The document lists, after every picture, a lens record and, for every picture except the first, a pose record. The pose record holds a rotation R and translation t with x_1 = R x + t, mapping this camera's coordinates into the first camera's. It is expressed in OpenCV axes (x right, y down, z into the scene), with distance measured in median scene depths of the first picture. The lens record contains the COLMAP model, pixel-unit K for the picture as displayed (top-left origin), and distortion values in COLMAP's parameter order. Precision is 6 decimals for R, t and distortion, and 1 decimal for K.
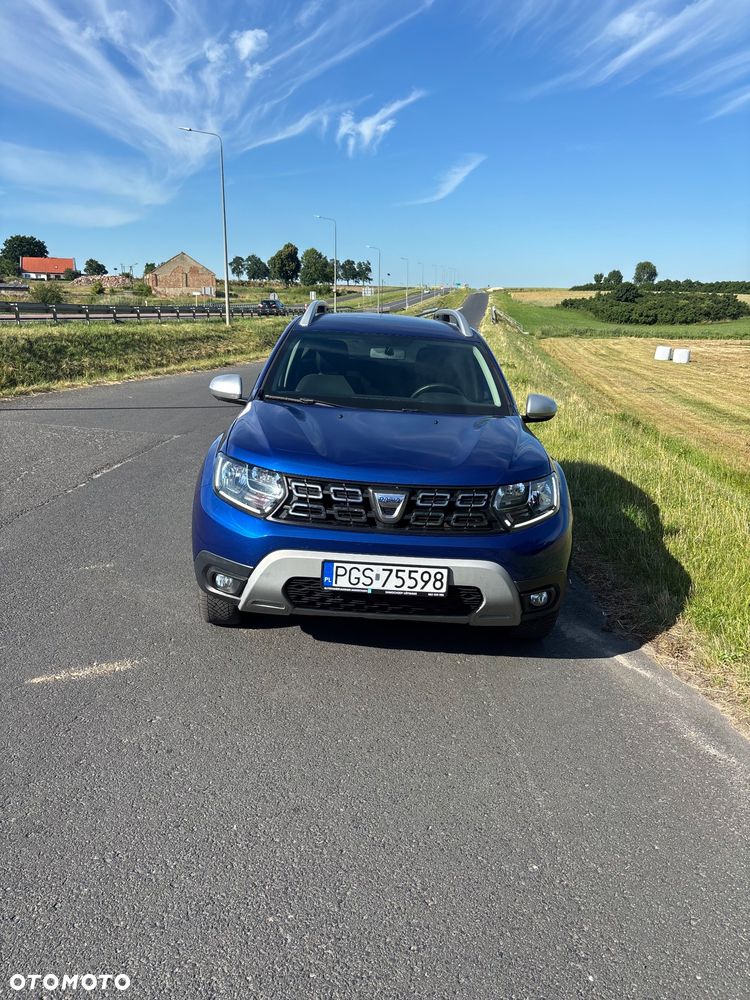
lens RADIAL K [[763.0, 0, 368.7], [0, 763.0, 494.0], [0, 0, 1]] dist [0.048761, -0.059890]
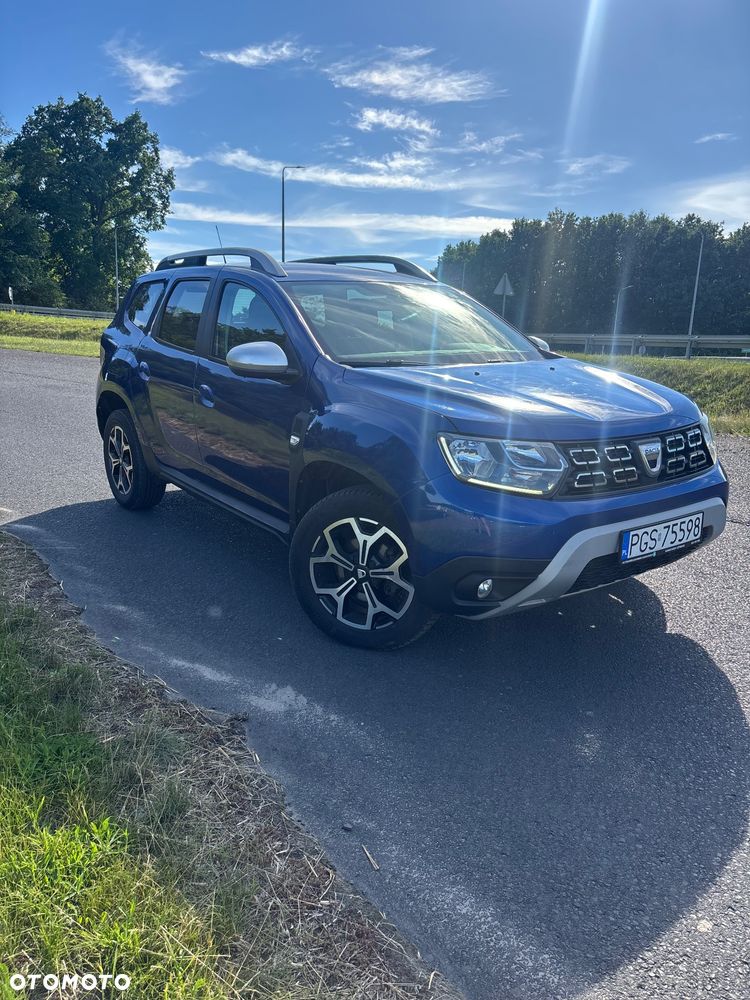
lens RADIAL K [[763.0, 0, 370.4], [0, 763.0, 514.1], [0, 0, 1]] dist [0.048761, -0.059890]
pose [[0.812408, -0.202749, 0.546705, -0.752683], [0.165231, 0.979217, 0.117614, -0.081118], [-0.559189, -0.005217, 0.829024, 0.430501]]
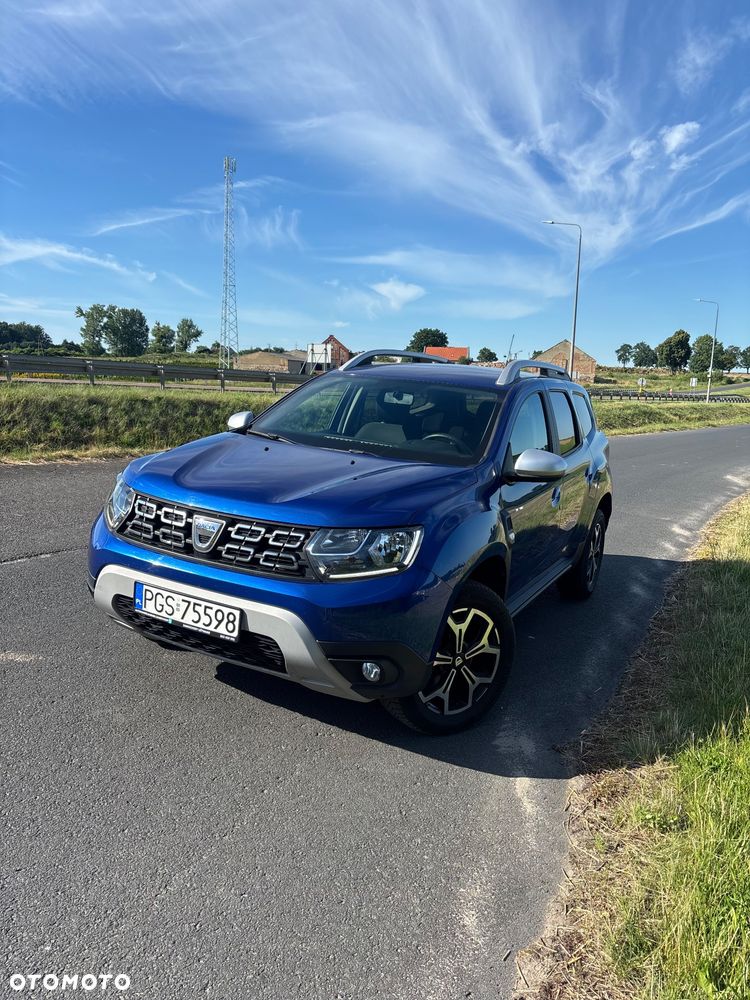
lens RADIAL K [[763.0, 0, 367.7], [0, 763.0, 497.8], [0, 0, 1]] dist [0.048761, -0.059890]
pose [[0.875151, 0.090618, -0.475288, 0.639114], [-0.140446, 0.987589, -0.070310, 0.009721], [0.463018, 0.128284, 0.877016, 0.266975]]
